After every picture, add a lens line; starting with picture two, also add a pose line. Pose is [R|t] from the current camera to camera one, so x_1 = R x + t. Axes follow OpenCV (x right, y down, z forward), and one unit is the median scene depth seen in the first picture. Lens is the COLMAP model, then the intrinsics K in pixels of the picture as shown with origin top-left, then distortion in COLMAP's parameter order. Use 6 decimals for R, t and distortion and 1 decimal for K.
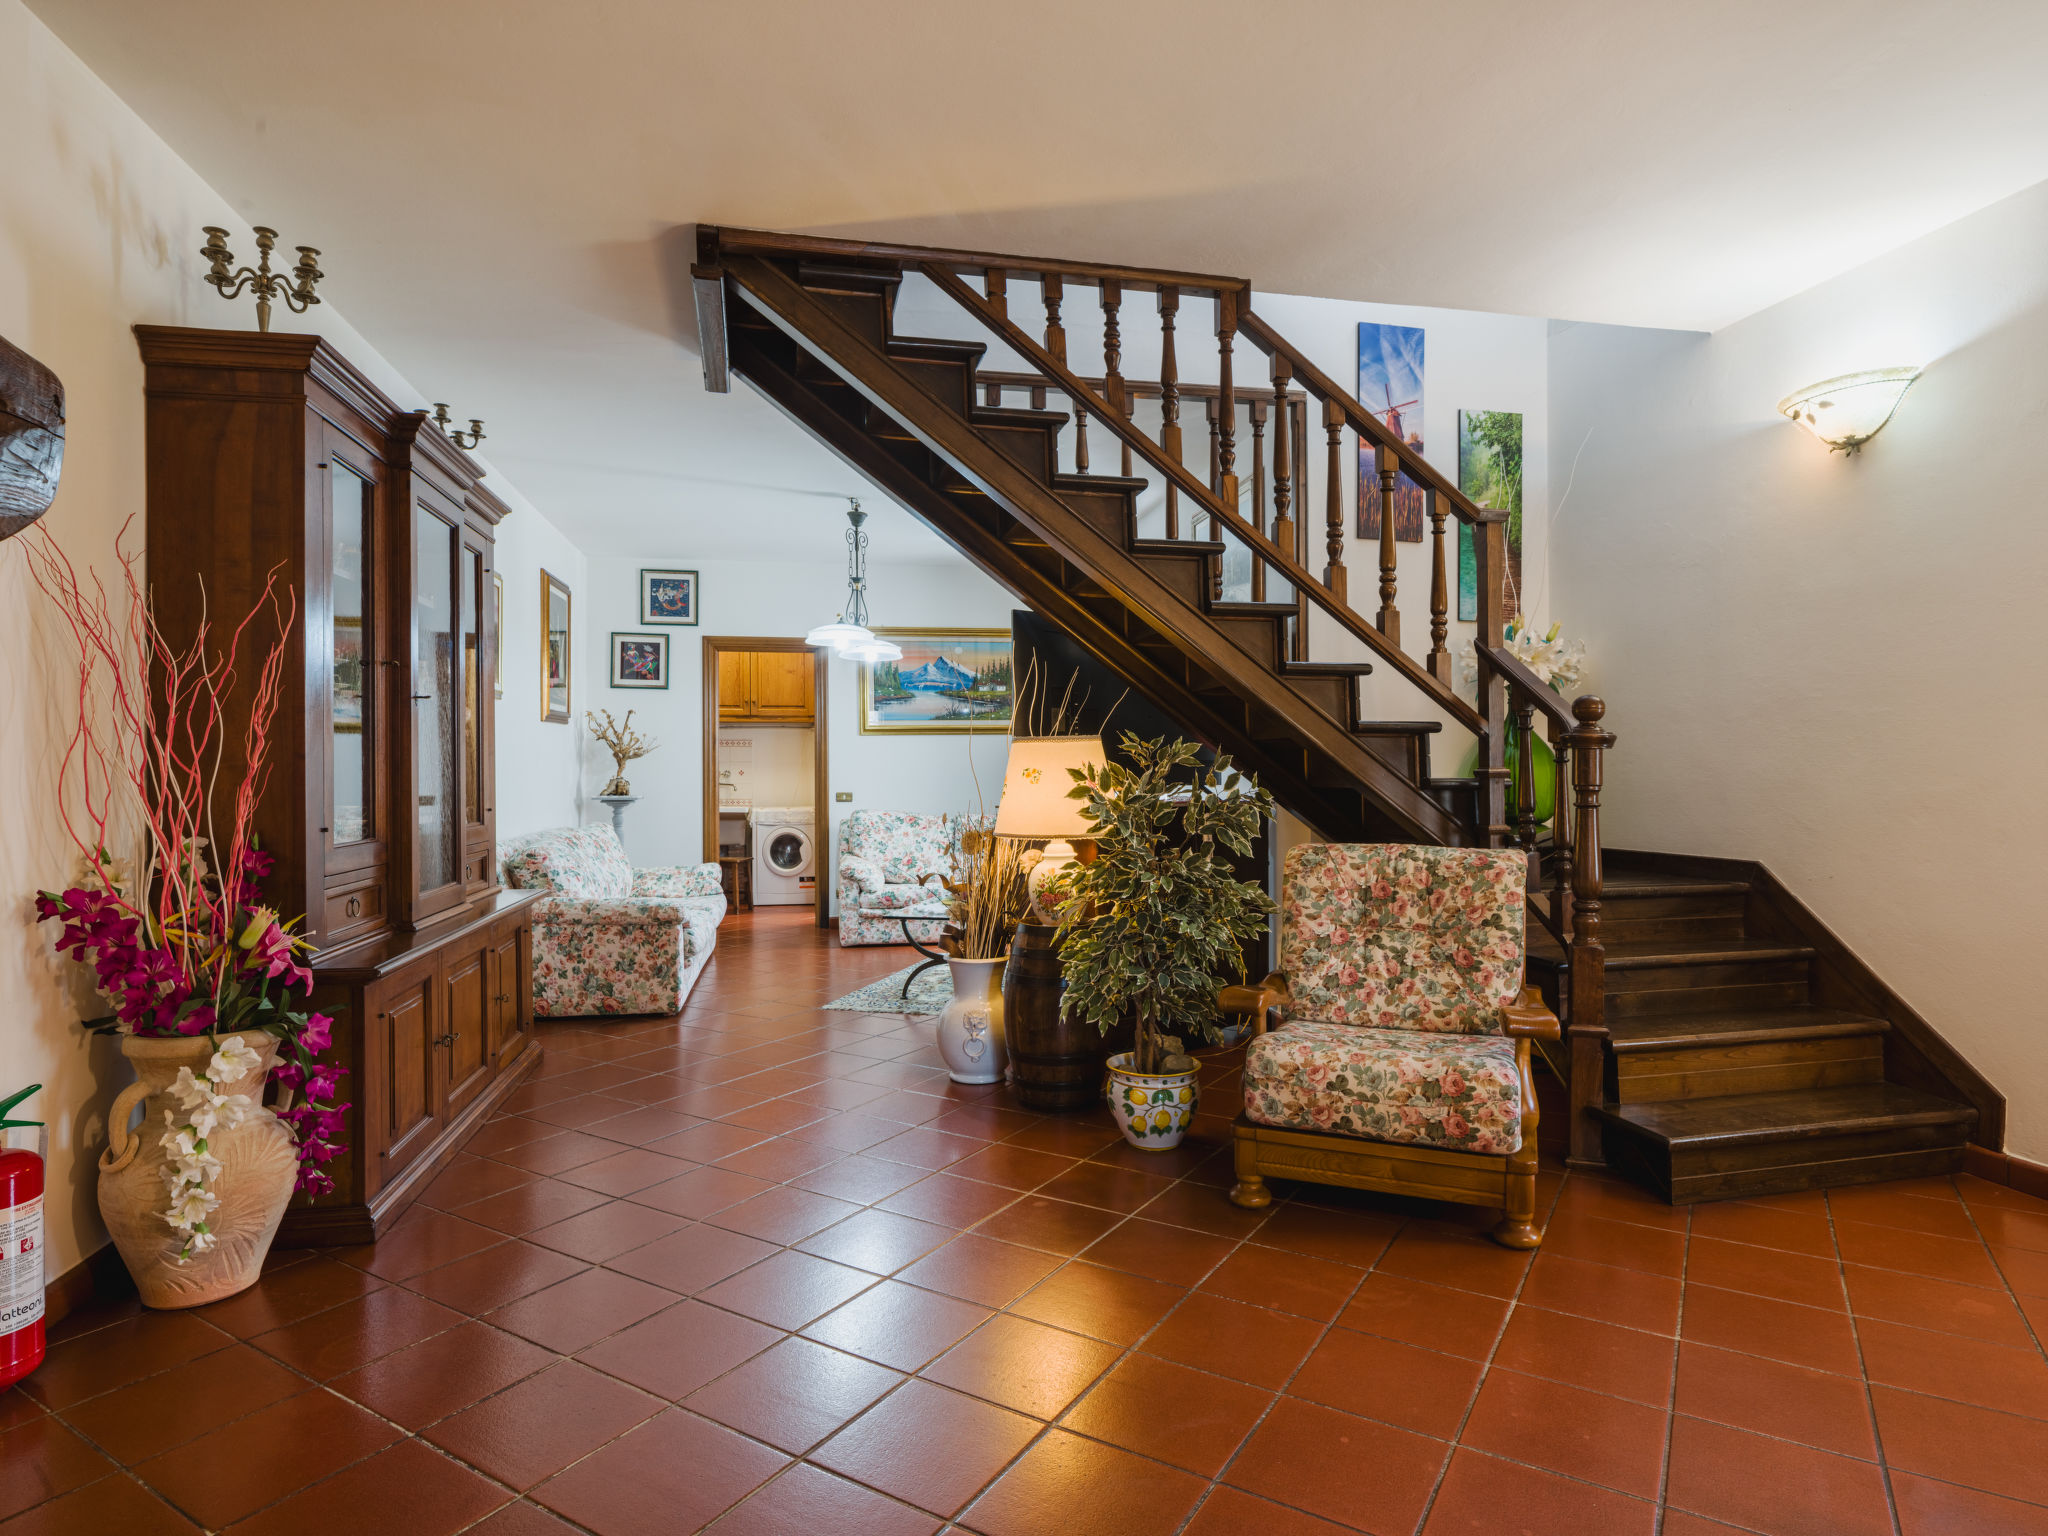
lens RADIAL K [[1141.7, 0, 1024.0], [0, 1141.7, 768.0], [0, 0, 1]] dist [-0.004752, -0.000639]
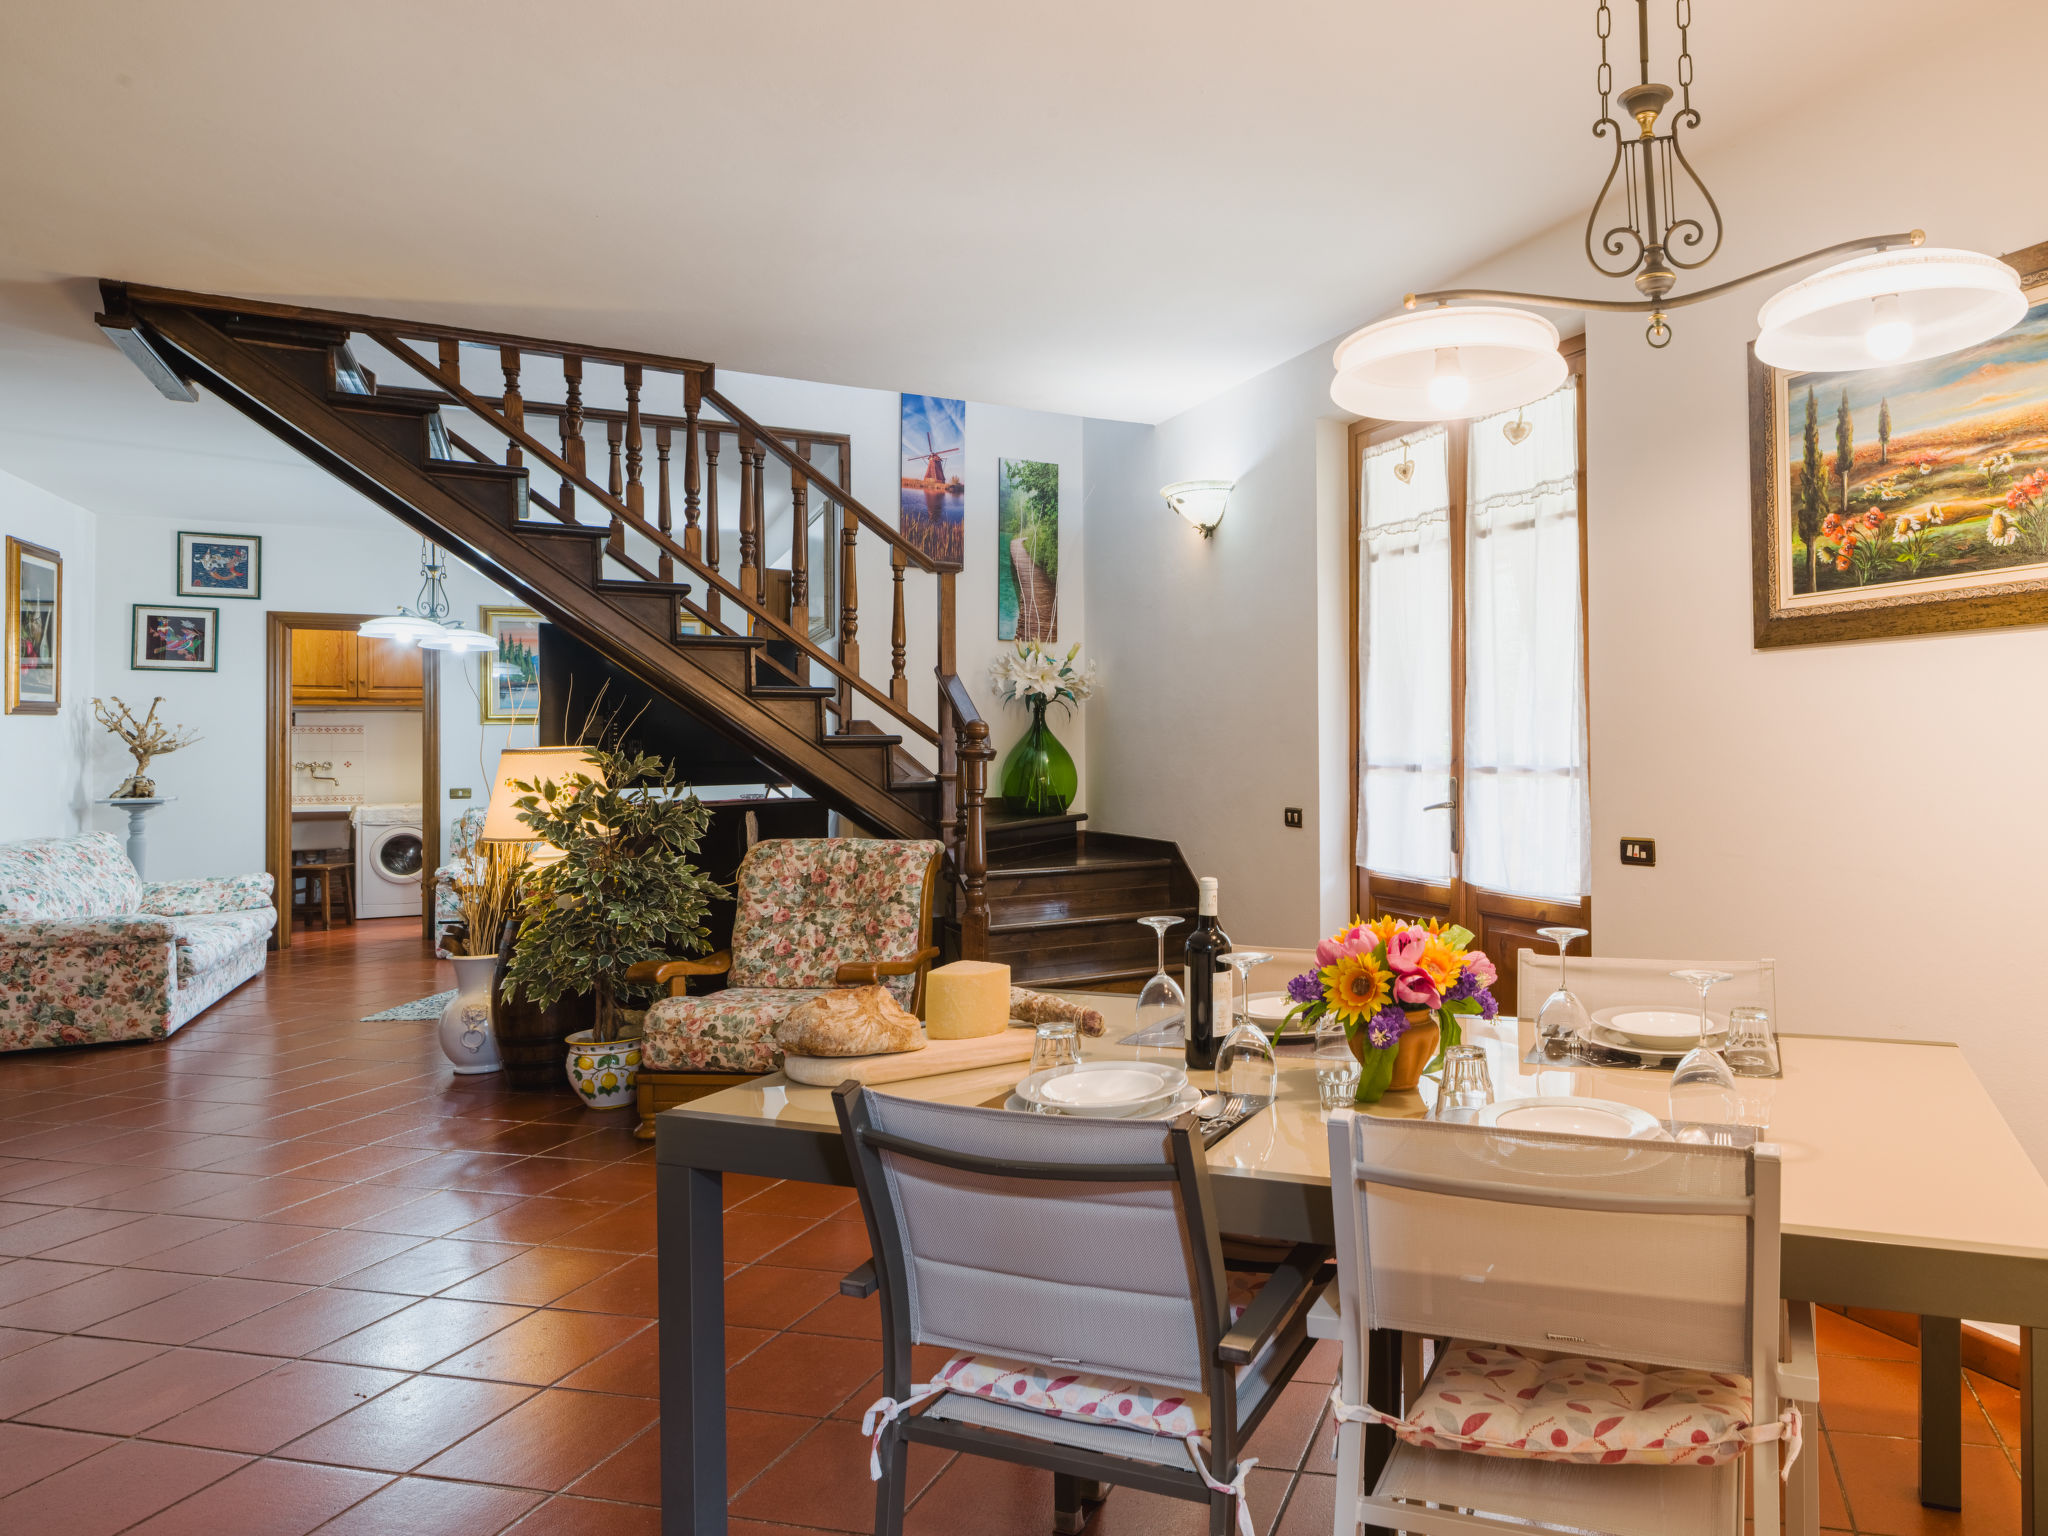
lens RADIAL K [[1287.7, 0, 1342.9], [0, 1287.7, 722.0], [0, 0, 1]] dist [-0.002296, 0.001192]
pose [[0.938574, 0.000956, 0.345076, 0.236904], [0.003544, 0.999917, -0.012409, -0.025627], [-0.345059, 0.012869, 0.938493, -0.319251]]
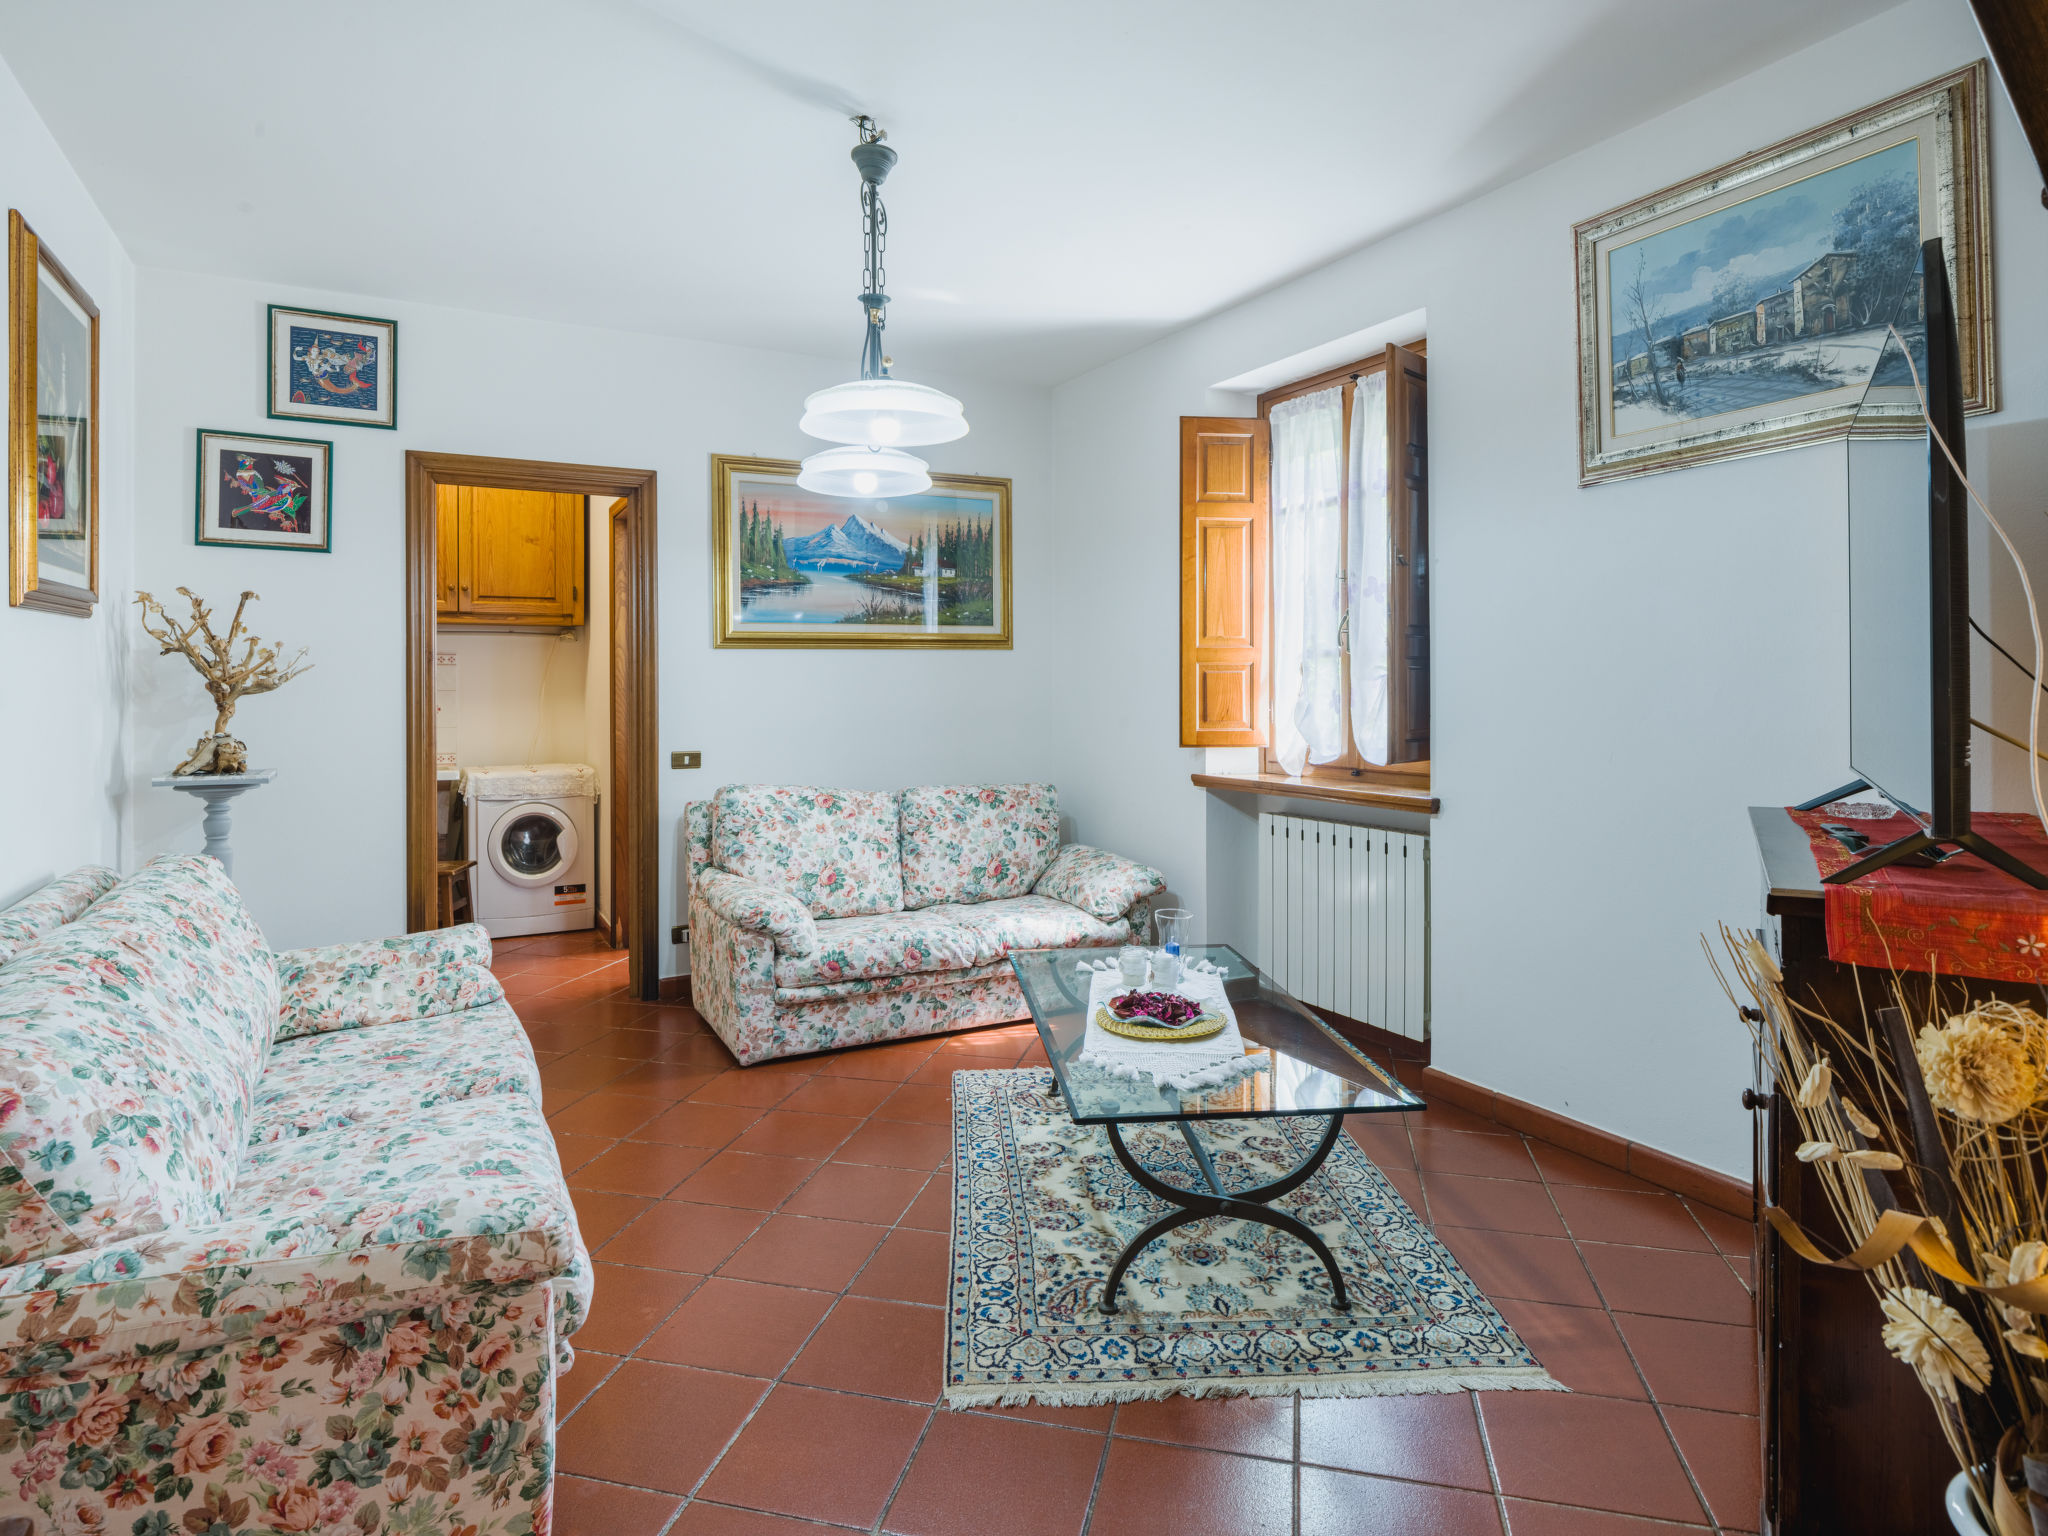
lens RADIAL K [[1147.2, 0, 1024.5], [0, 1147.2, 682.6], [0, 0, 1]] dist [-0.002533, 0.000487]
pose [[0.951542, -0.000055, 0.307518, -0.279757], [-0.000108, 1.000000, 0.000513, -0.020031], [-0.307518, -0.000522, 0.951542, 0.680743]]
